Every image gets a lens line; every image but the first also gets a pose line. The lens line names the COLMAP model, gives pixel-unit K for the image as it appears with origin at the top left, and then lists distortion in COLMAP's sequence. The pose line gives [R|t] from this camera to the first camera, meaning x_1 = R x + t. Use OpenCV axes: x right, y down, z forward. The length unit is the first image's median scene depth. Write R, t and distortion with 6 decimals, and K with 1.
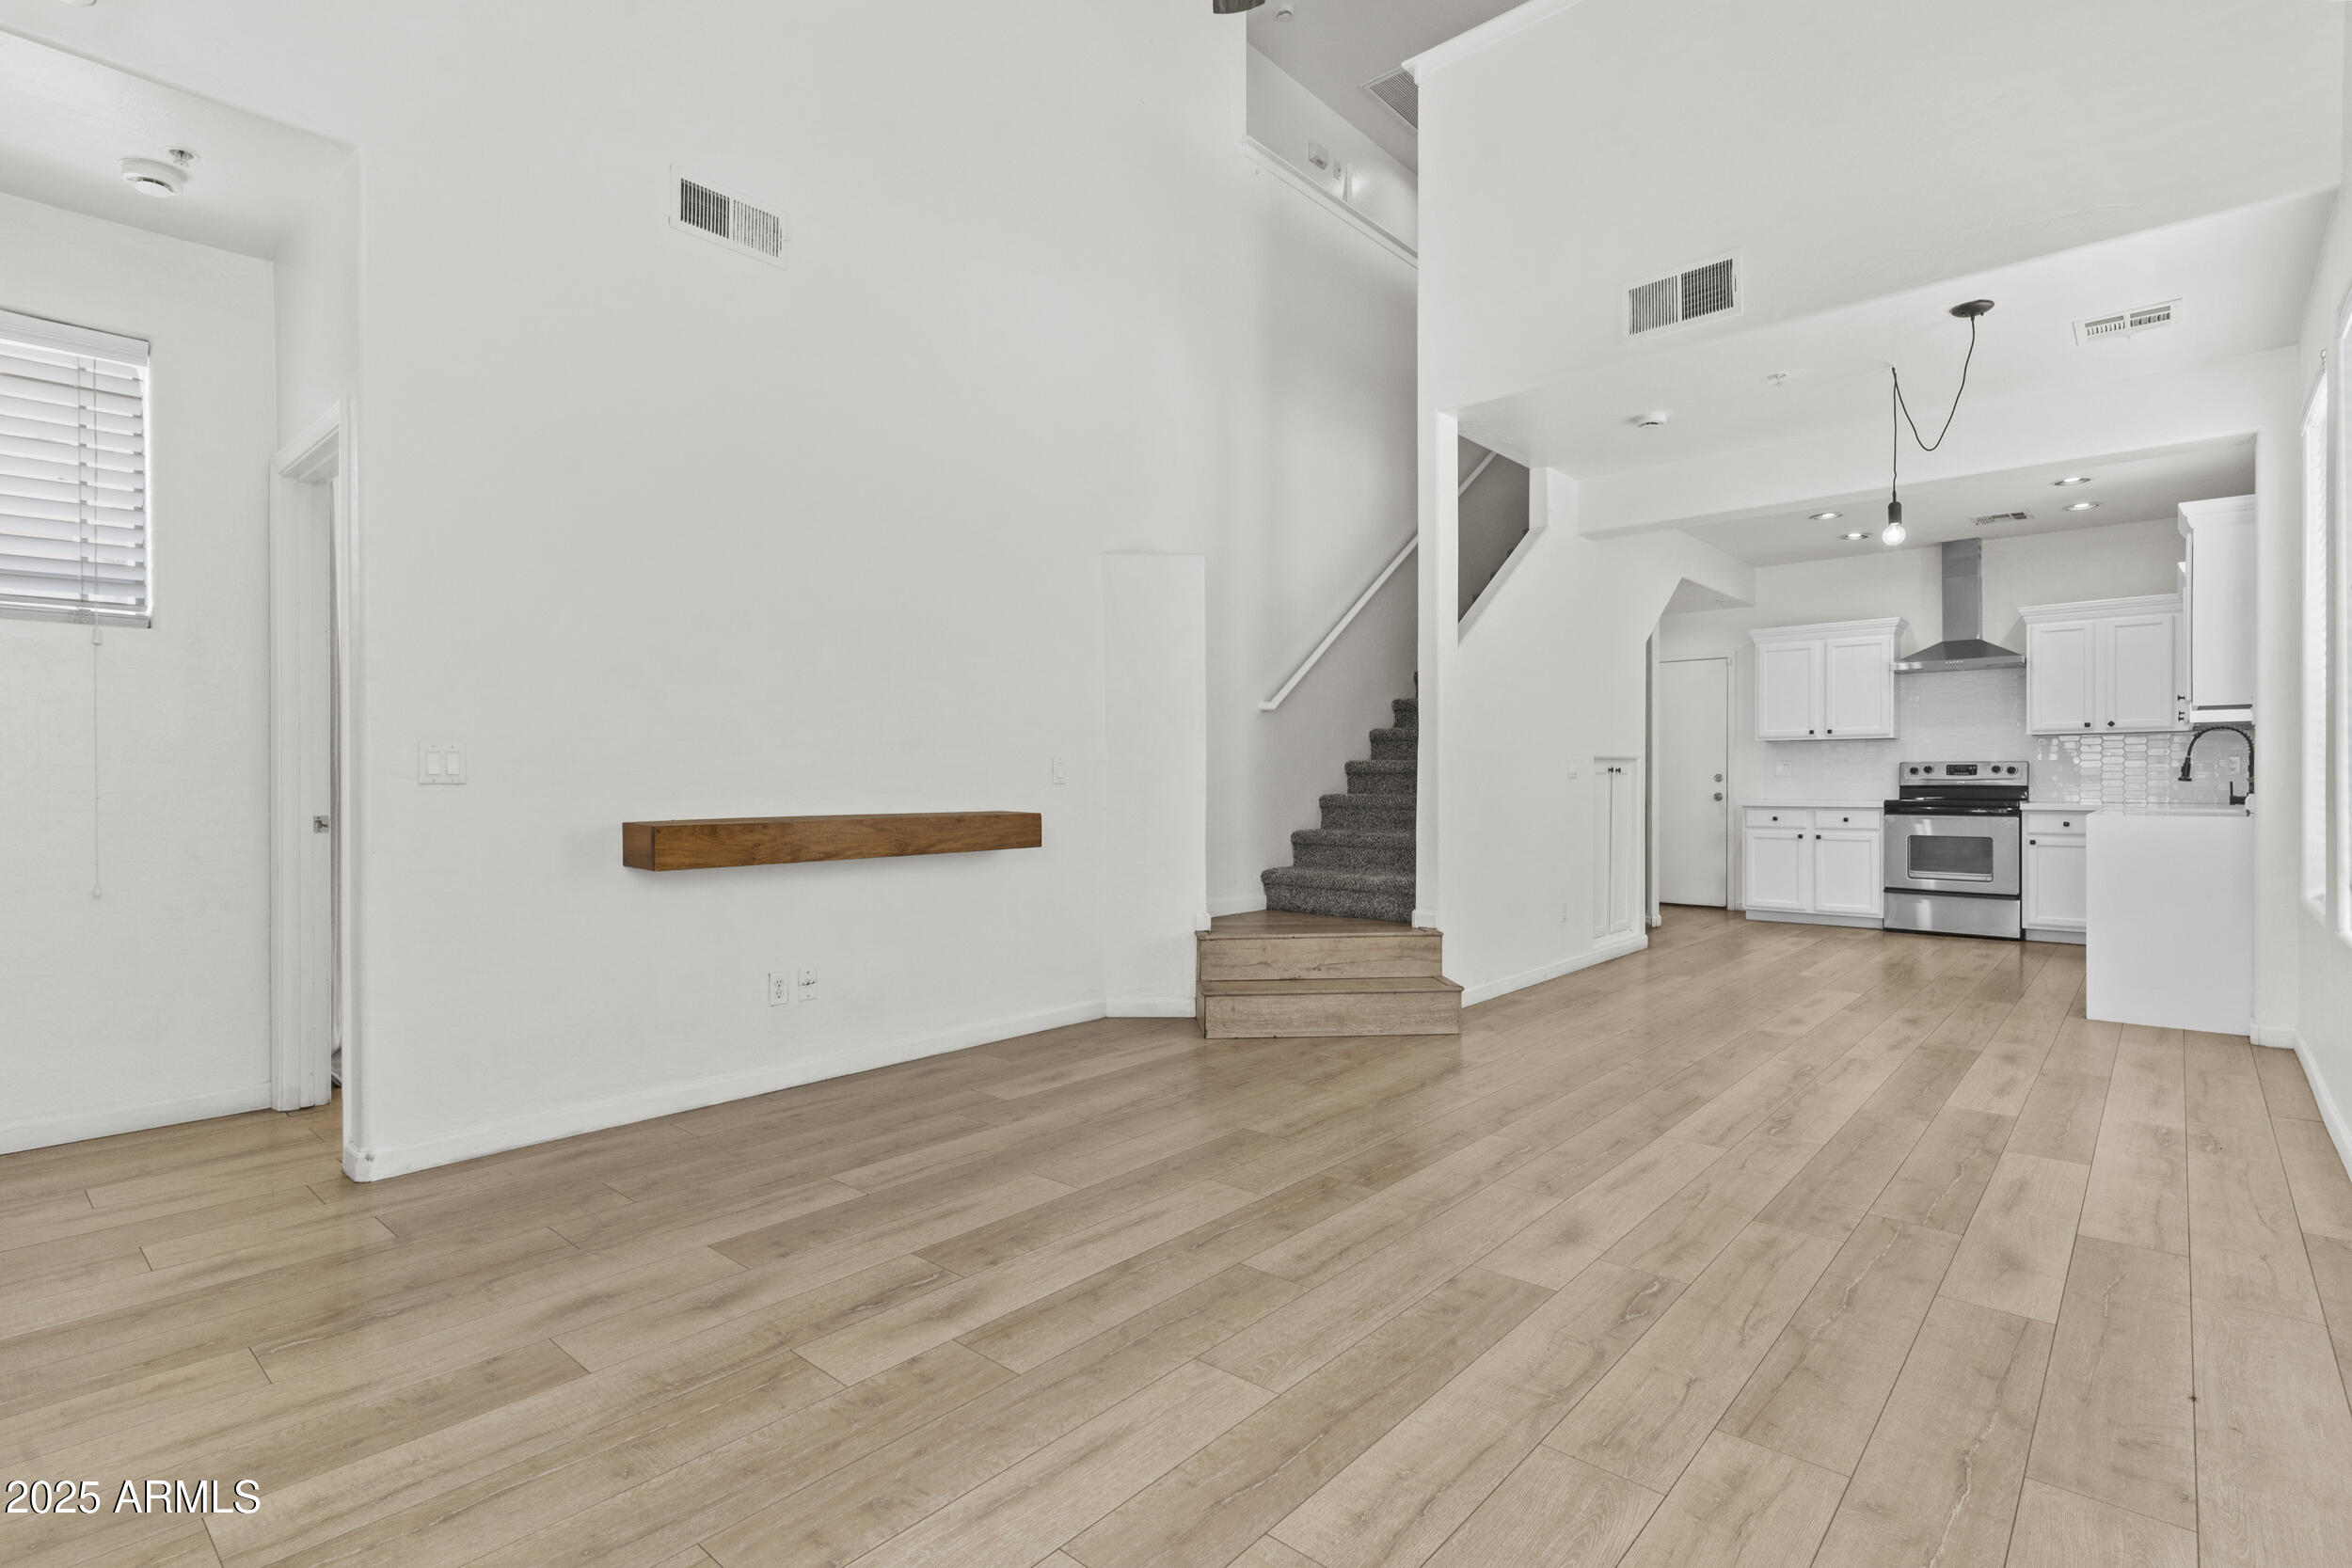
lens RADIAL K [[1119.3, 0, 1177.5], [0, 1119.3, 782.2], [0, 0, 1]] dist [0.001787, -0.000294]
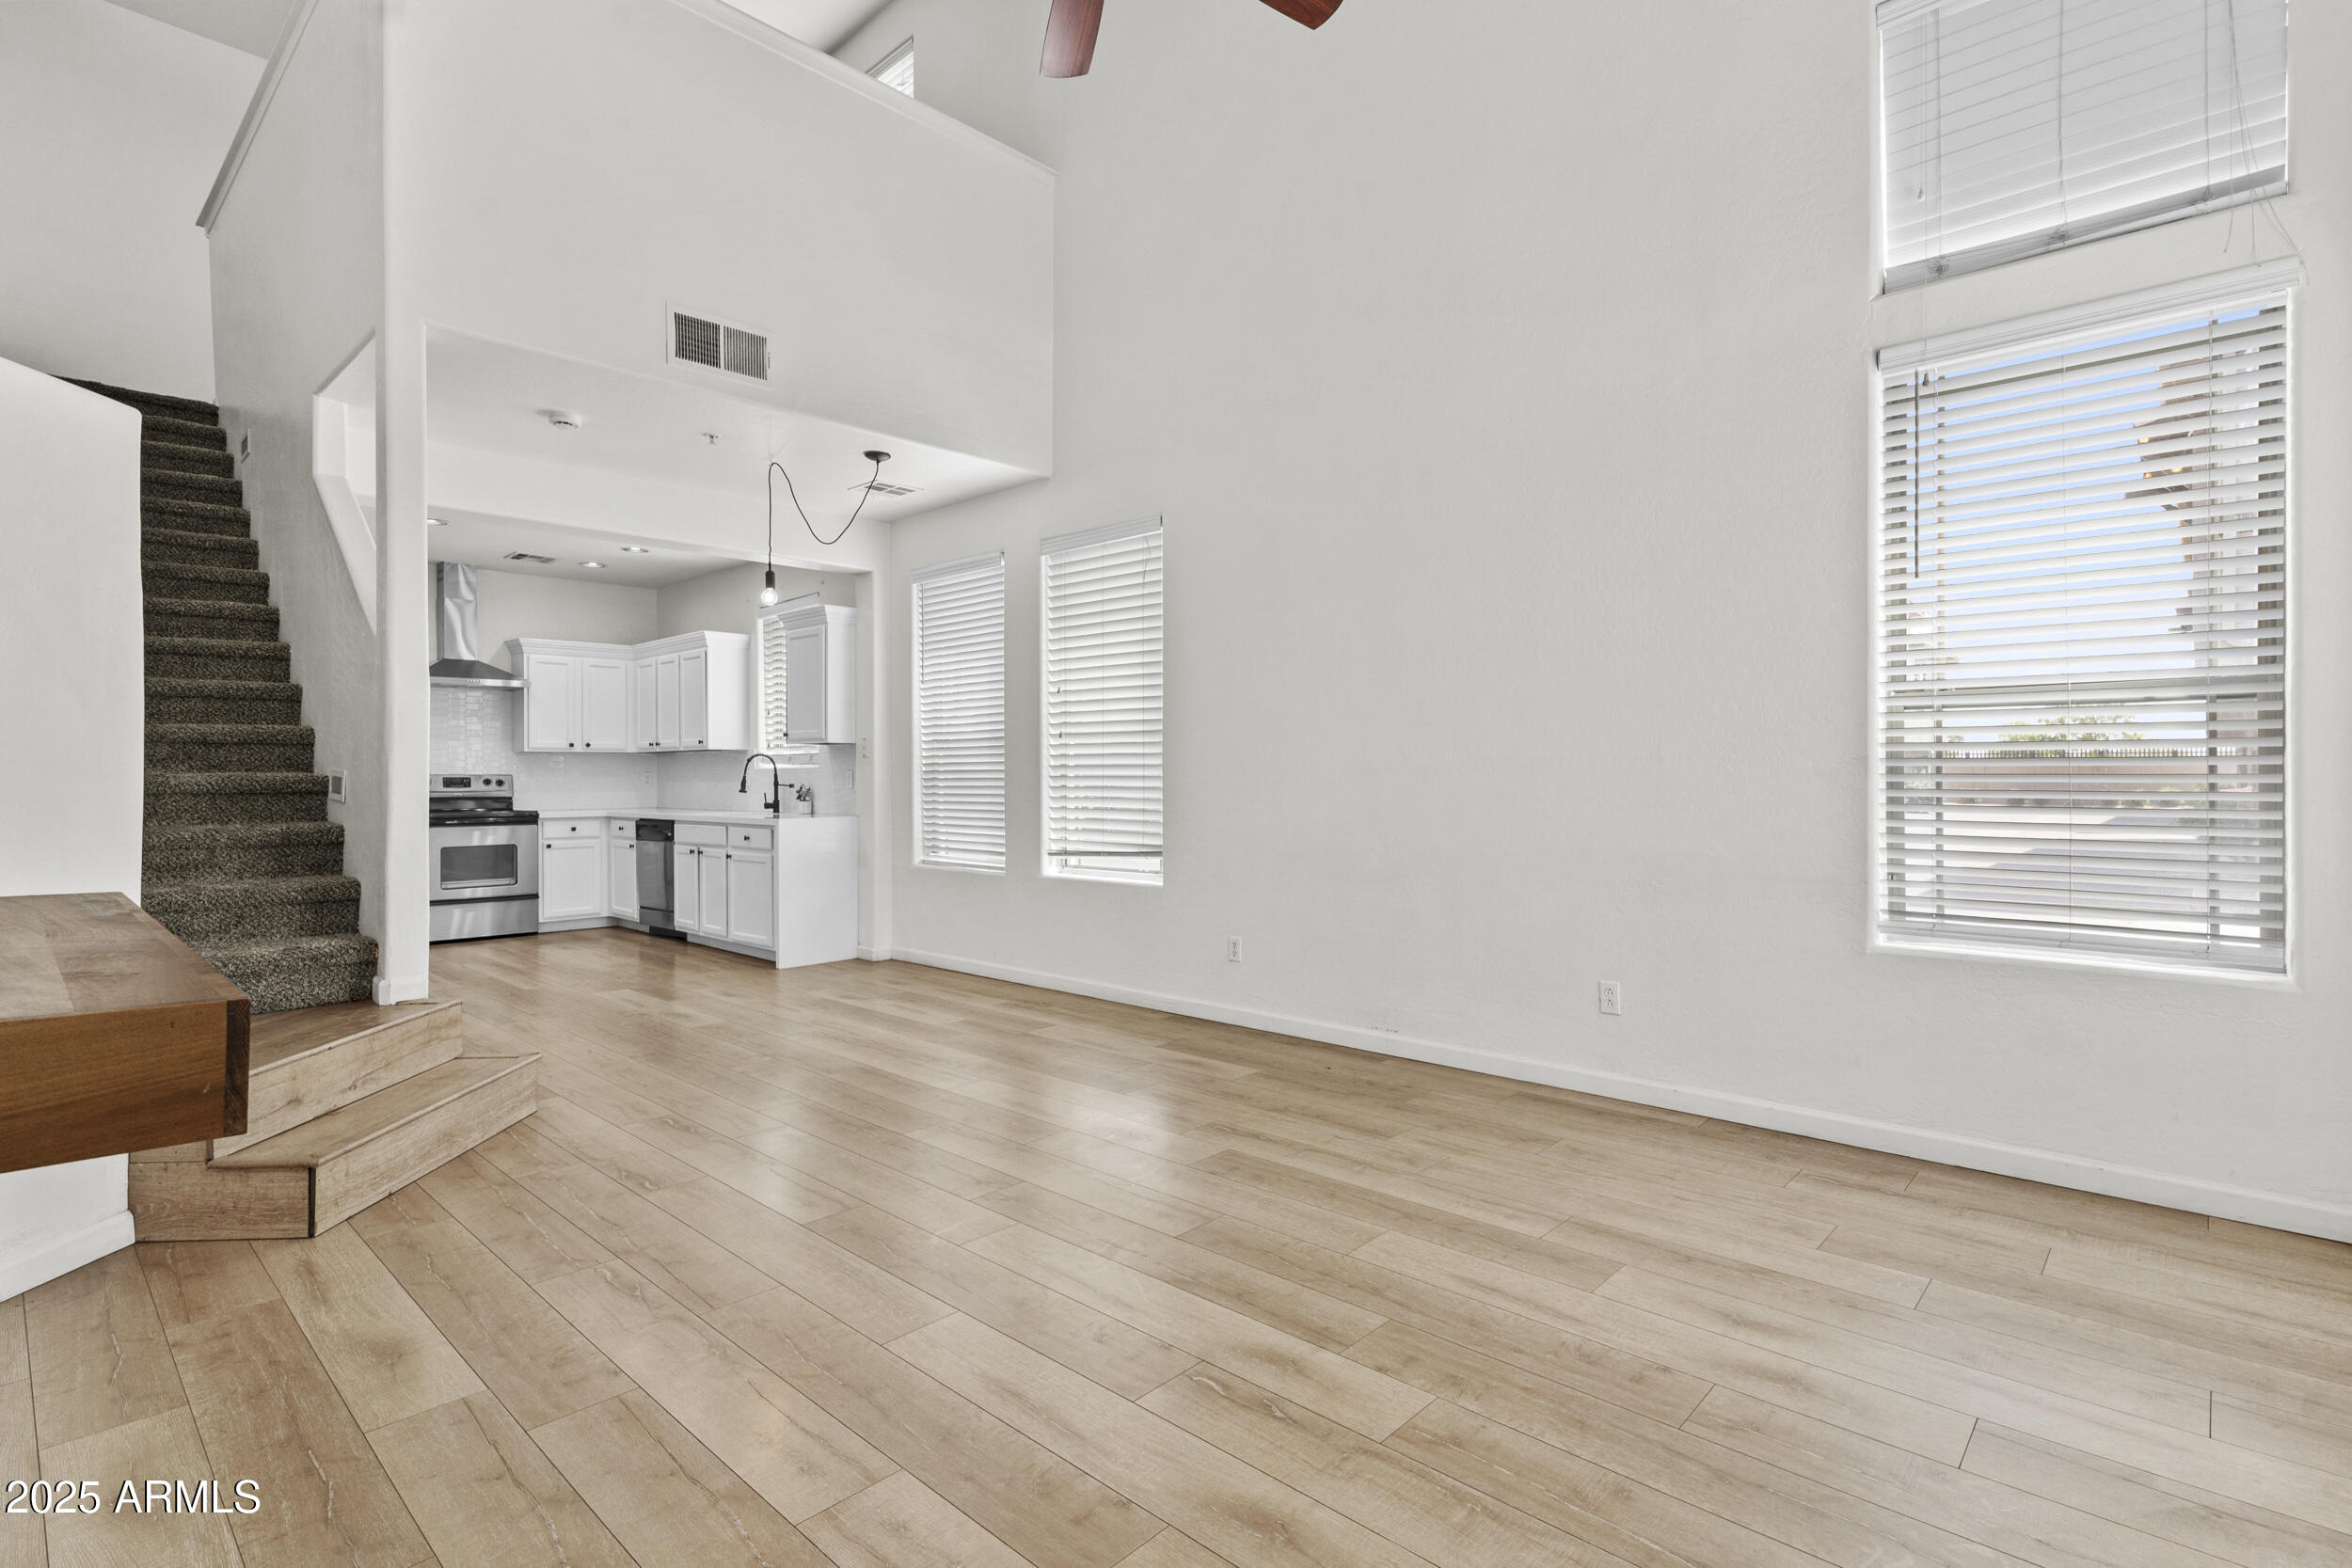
lens RADIAL K [[1119.3, 0, 1175.8], [0, 1119.3, 782.6], [0, 0, 1]] dist [0.001787, -0.000294]
pose [[0.025367, -0.002799, 0.999674, -0.444726], [0.005339, 0.999982, 0.002665, -0.013561], [-0.999664, 0.005270, 0.025381, 0.400549]]
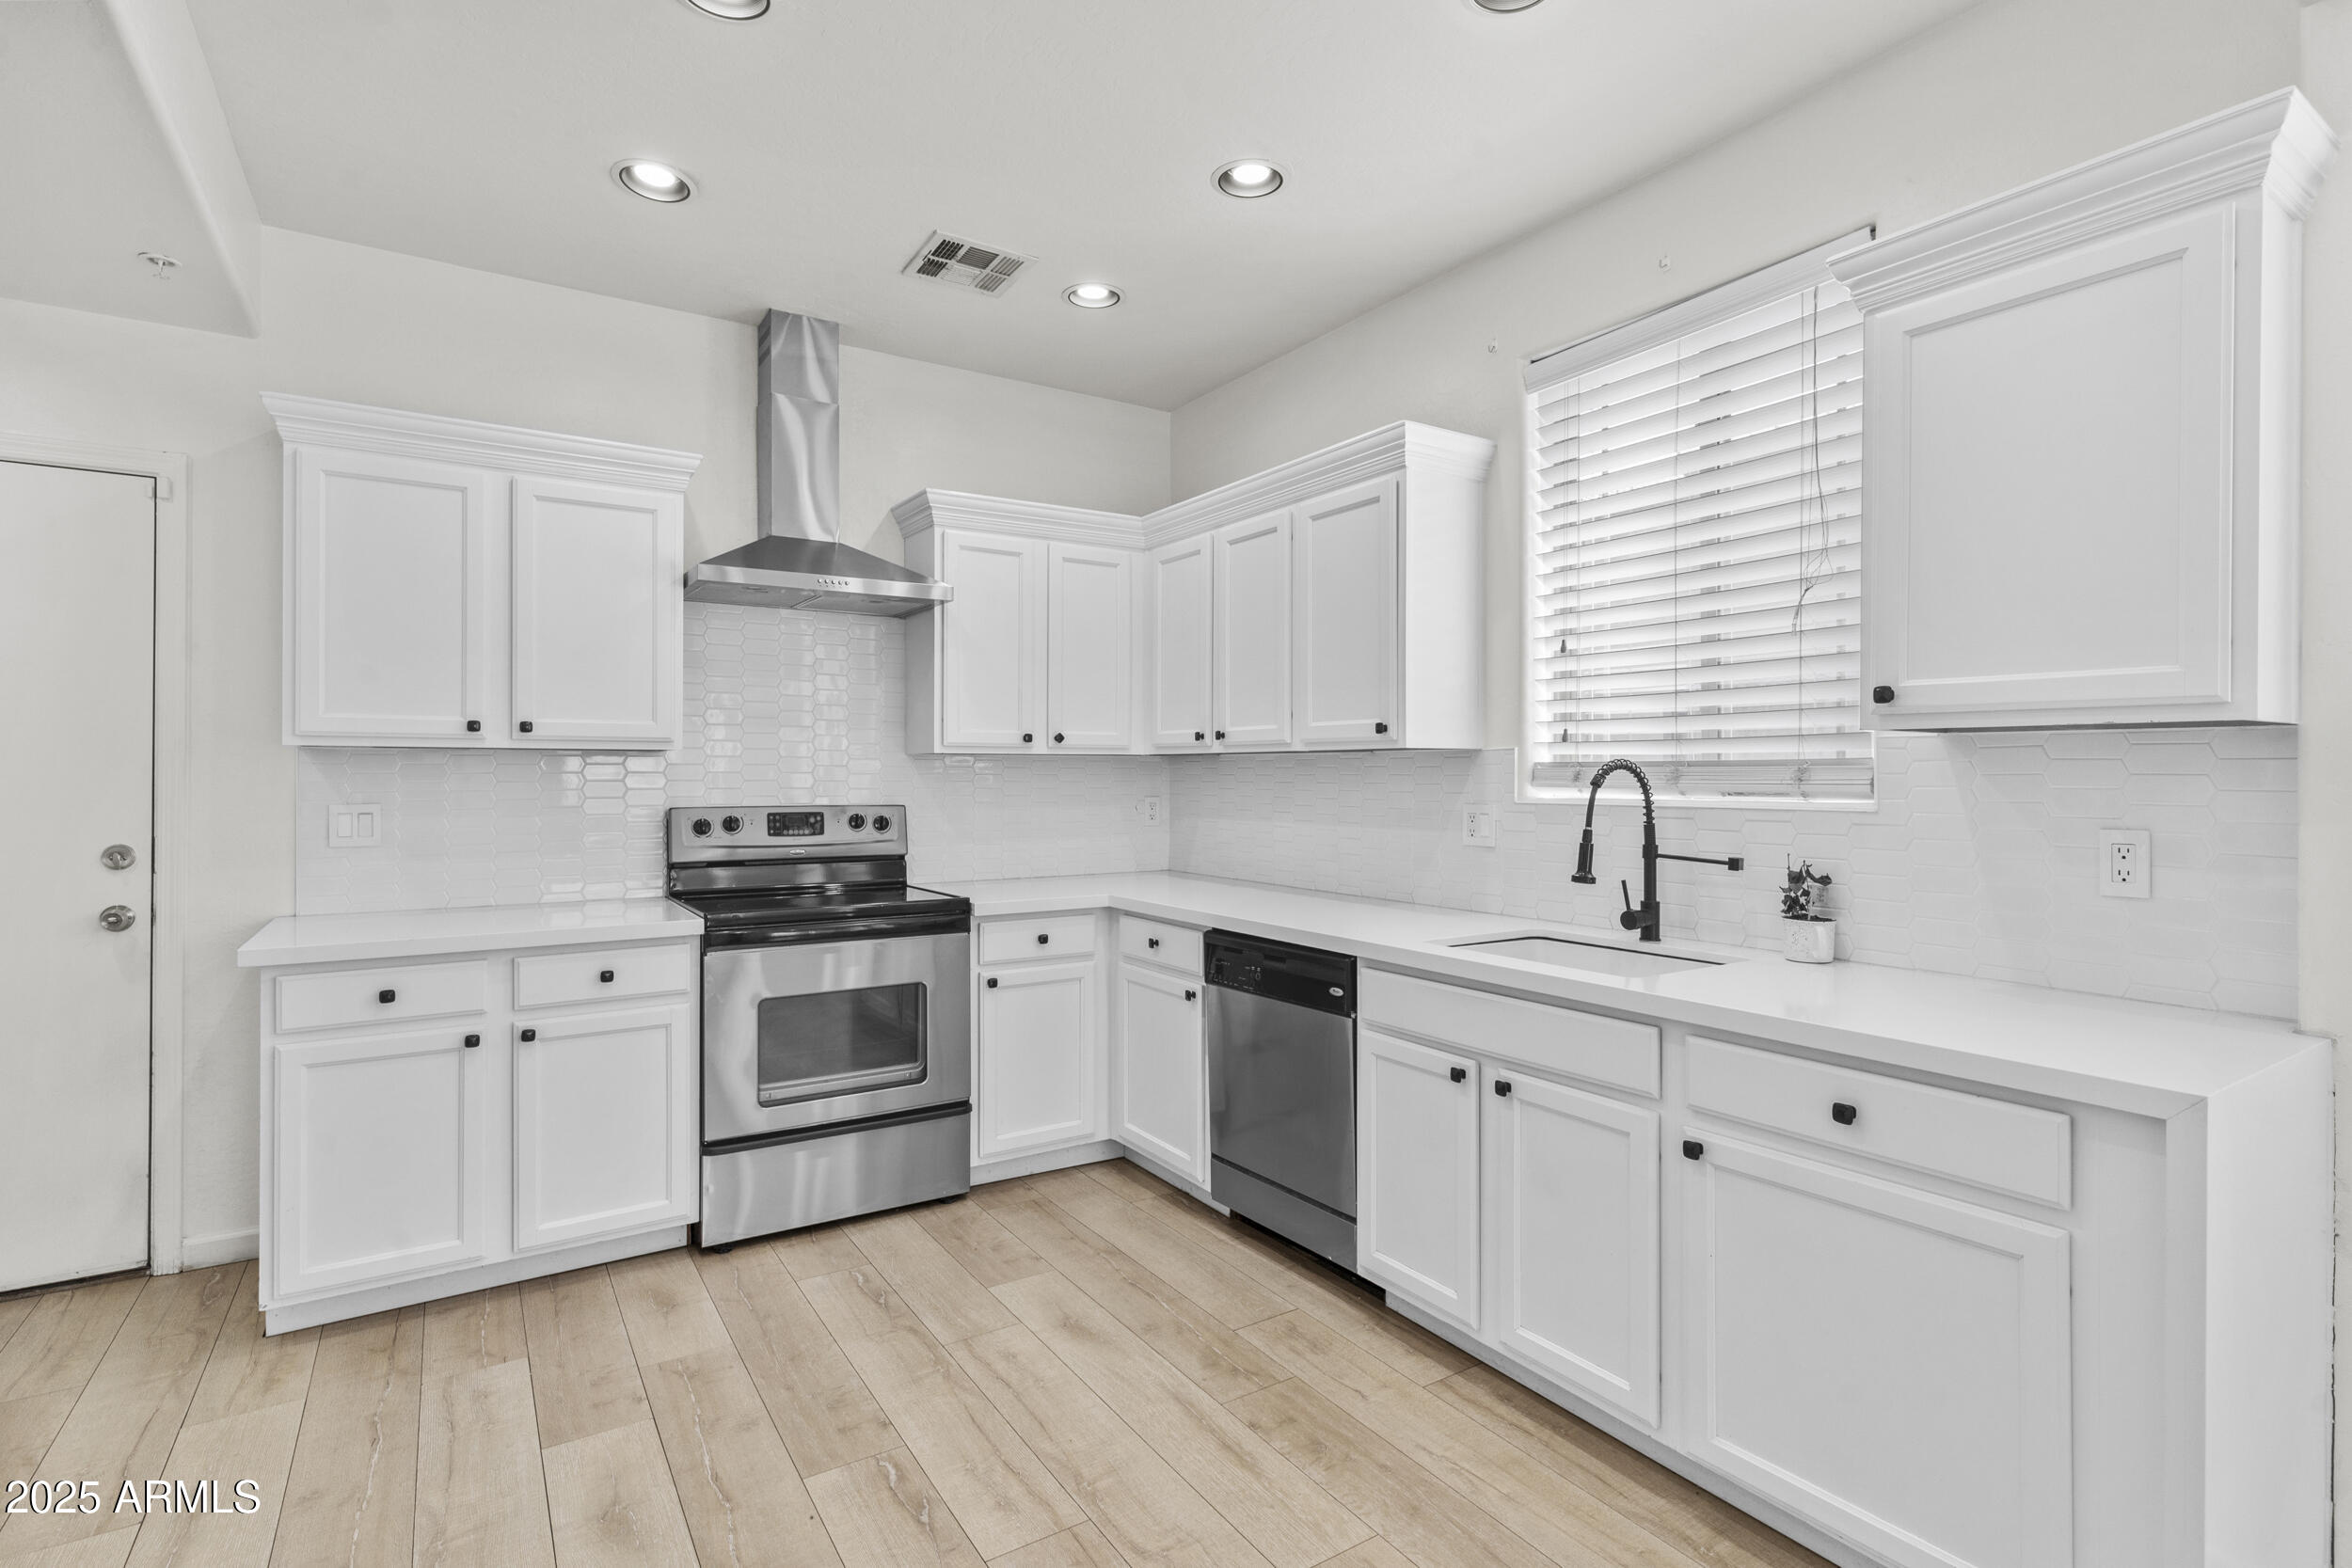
lens RADIAL K [[1119.3, 0, 1185.6], [0, 1119.3, 774.2], [0, 0, 1]] dist [0.001787, -0.000294]
pose [[0.263321, 0.003427, 0.964702, 0.399513], [-0.000369, 0.999994, -0.003452, -0.039852], [-0.964708, 0.000553, 0.263321, 0.968635]]
